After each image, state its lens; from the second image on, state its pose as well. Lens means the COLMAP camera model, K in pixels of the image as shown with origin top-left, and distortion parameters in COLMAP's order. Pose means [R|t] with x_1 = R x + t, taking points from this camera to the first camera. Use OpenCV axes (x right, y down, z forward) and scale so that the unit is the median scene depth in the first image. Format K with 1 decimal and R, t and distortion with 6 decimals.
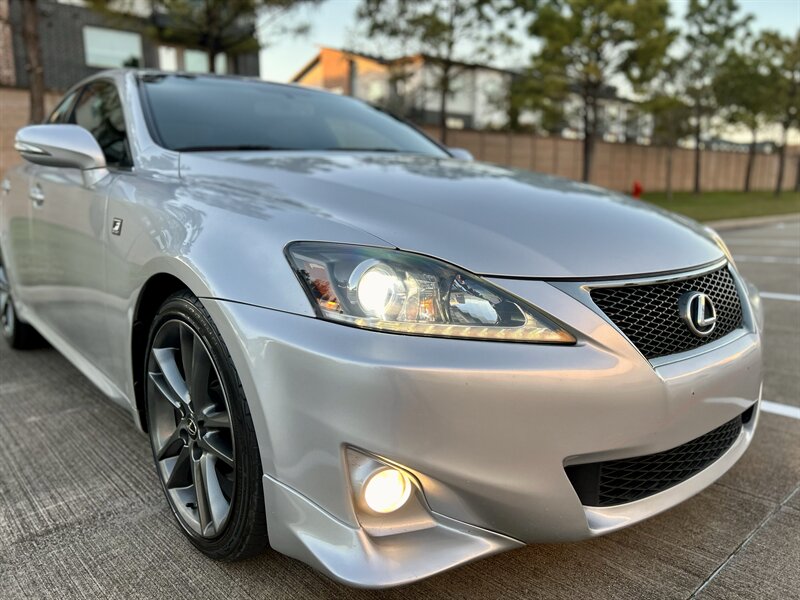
lens RADIAL K [[601.8, 0, 400.0], [0, 601.8, 300.0], [0, 0, 1]] dist [0.010232, -0.002406]
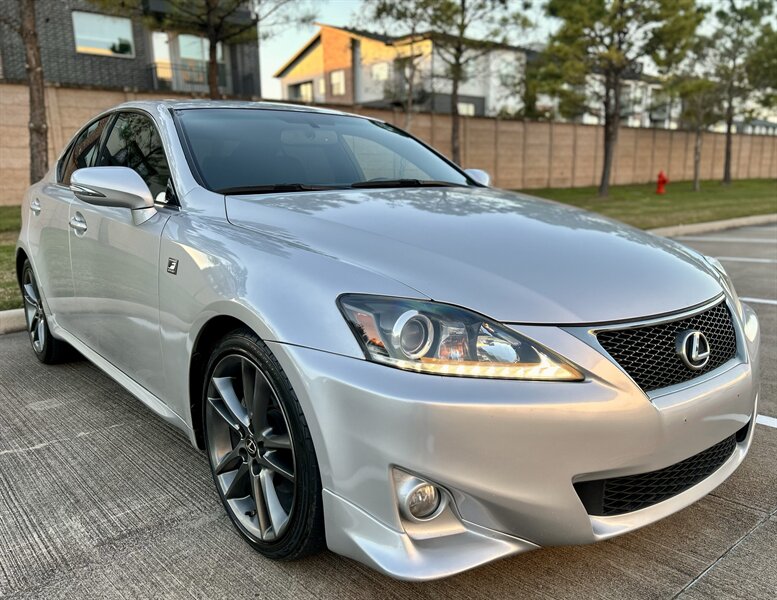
lens RADIAL K [[642.2, 0, 393.4], [0, 642.2, 322.4], [0, 0, 1]] dist [0.020006, -0.010261]
pose [[0.999784, -0.003725, -0.020428, -0.050098], [0.004551, 0.999167, 0.040566, -0.083865], [0.020260, -0.040650, 0.998968, -0.238942]]
